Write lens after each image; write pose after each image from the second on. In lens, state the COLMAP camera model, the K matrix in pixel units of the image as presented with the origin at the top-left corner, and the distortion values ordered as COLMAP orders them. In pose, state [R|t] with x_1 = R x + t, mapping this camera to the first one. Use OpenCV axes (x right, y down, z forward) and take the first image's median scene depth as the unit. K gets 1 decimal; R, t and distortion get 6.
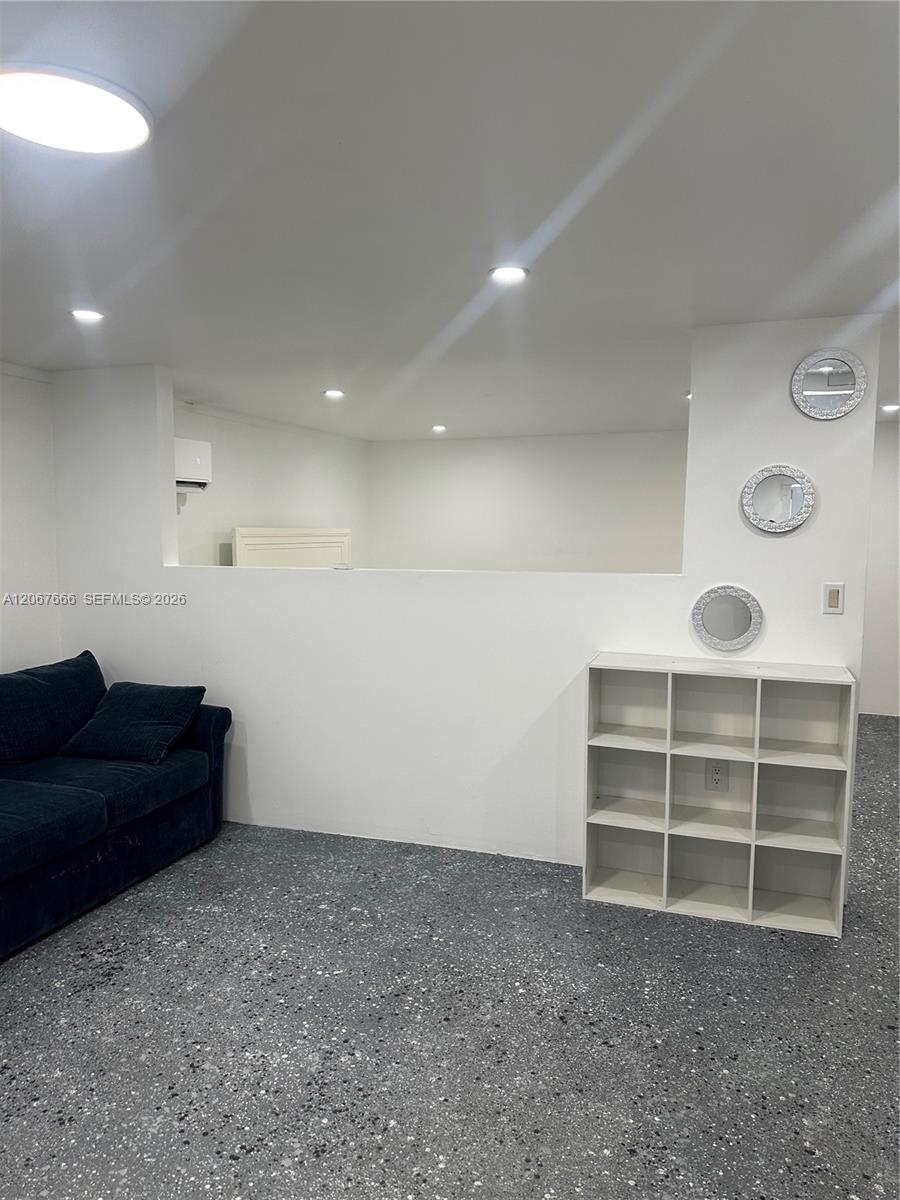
lens RADIAL K [[828.7, 0, 428.3], [0, 828.7, 571.3], [0, 0, 1]] dist [0.017506, -0.005084]
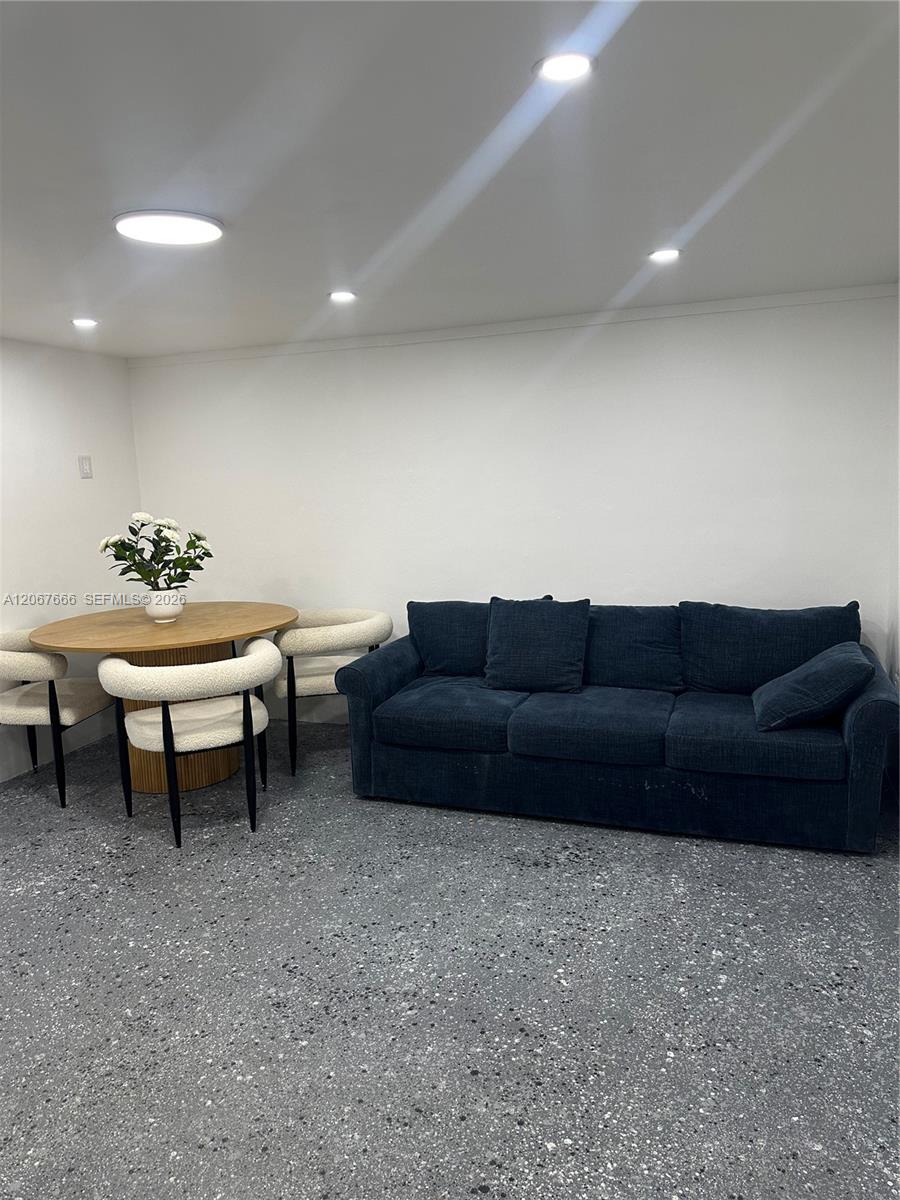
lens RADIAL K [[850.2, 0, 483.9], [0, 850.2, 585.0], [0, 0, 1]] dist [-0.000727, -0.008837]
pose [[0.068705, 0.138947, -0.987914, 0.723094], [-0.038108, 0.989896, 0.136576, -0.047535], [0.996909, 0.028264, 0.073306, 0.864520]]
